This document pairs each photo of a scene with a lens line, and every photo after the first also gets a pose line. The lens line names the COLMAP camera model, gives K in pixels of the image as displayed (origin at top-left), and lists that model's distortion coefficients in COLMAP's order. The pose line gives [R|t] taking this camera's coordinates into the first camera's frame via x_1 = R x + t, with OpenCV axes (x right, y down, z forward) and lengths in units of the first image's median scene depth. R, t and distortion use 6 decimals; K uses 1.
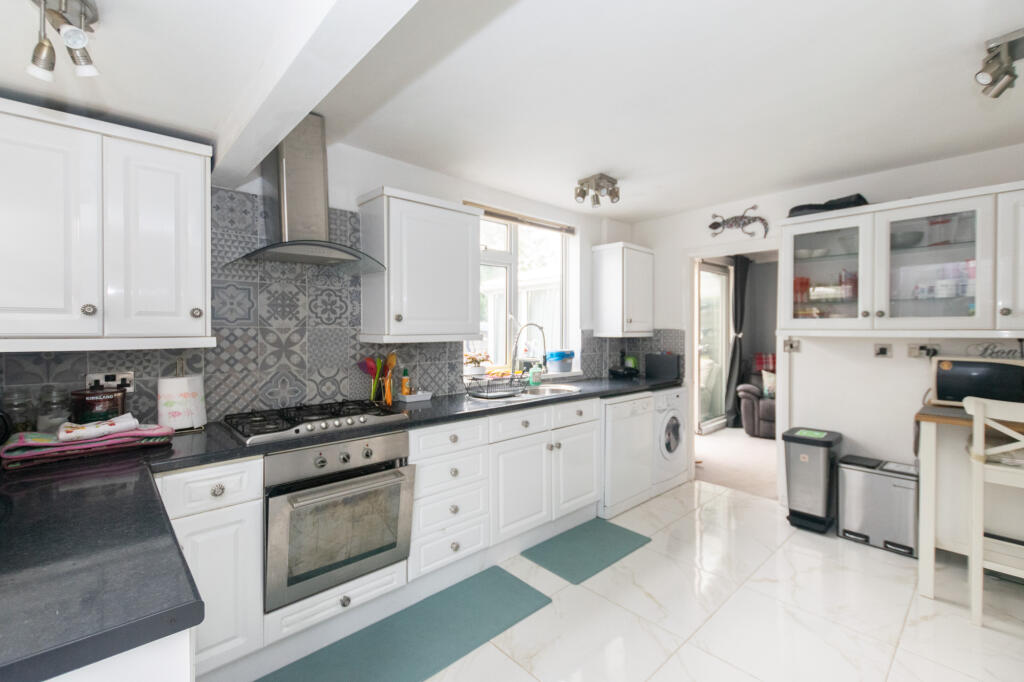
lens RADIAL K [[448.7, 0, 509.0], [0, 448.7, 333.4], [0, 0, 1]] dist [-0.000071, -0.000033]
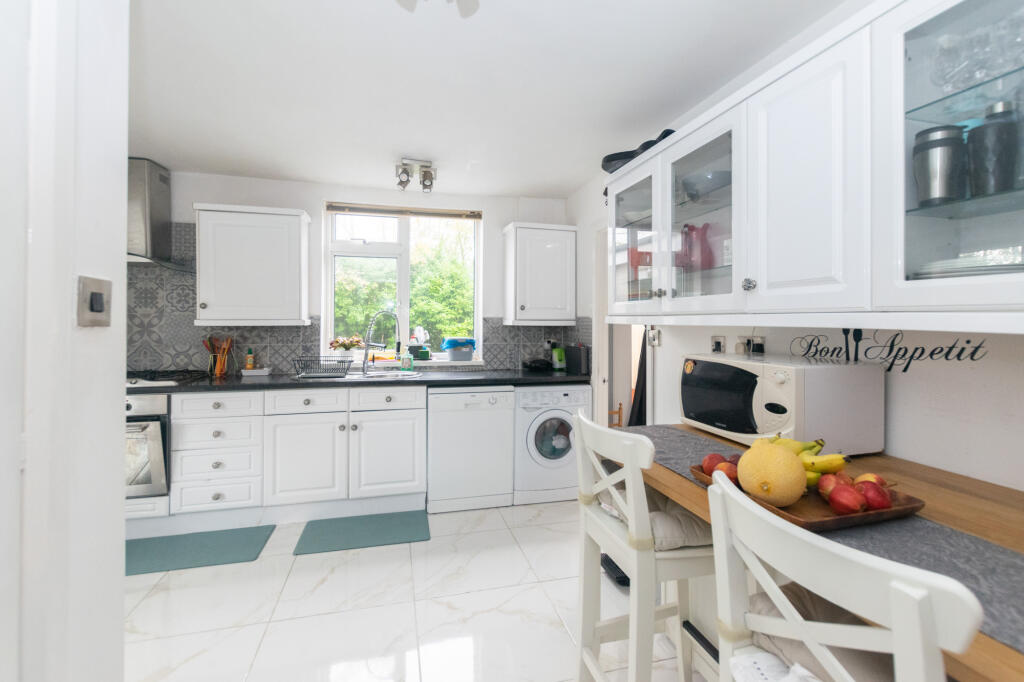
lens RADIAL K [[456.2, 0, 512.1], [0, 456.2, 317.0], [0, 0, 1]] dist [-0.000211, -0.000218]
pose [[0.881234, -0.000812, -0.472679, 0.931070], [-0.008497, 0.999810, -0.017560, 0.009940], [0.472603, 0.019491, 0.881060, 0.237523]]
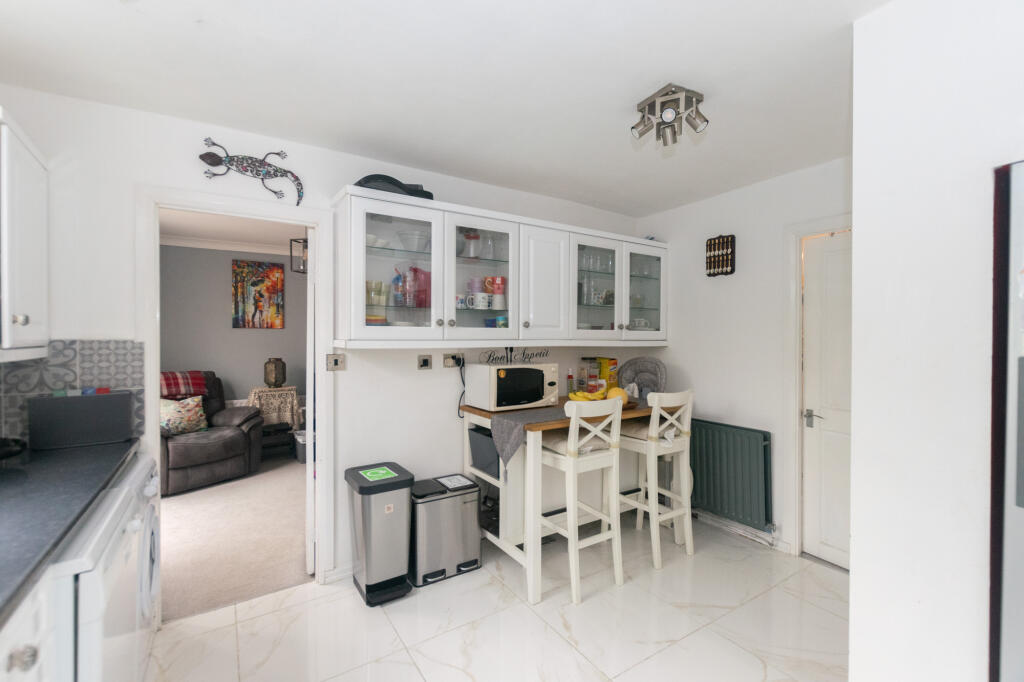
lens RADIAL K [[444.3, 0, 512.0], [0, 444.3, 341.0], [0, 0, 1]] dist [-0.001088, -0.000090]
pose [[0.164290, -0.009351, 0.986368, -0.052207], [0.009277, 0.999925, 0.007934, -0.011892], [-0.986368, 0.007847, 0.164365, 0.704088]]
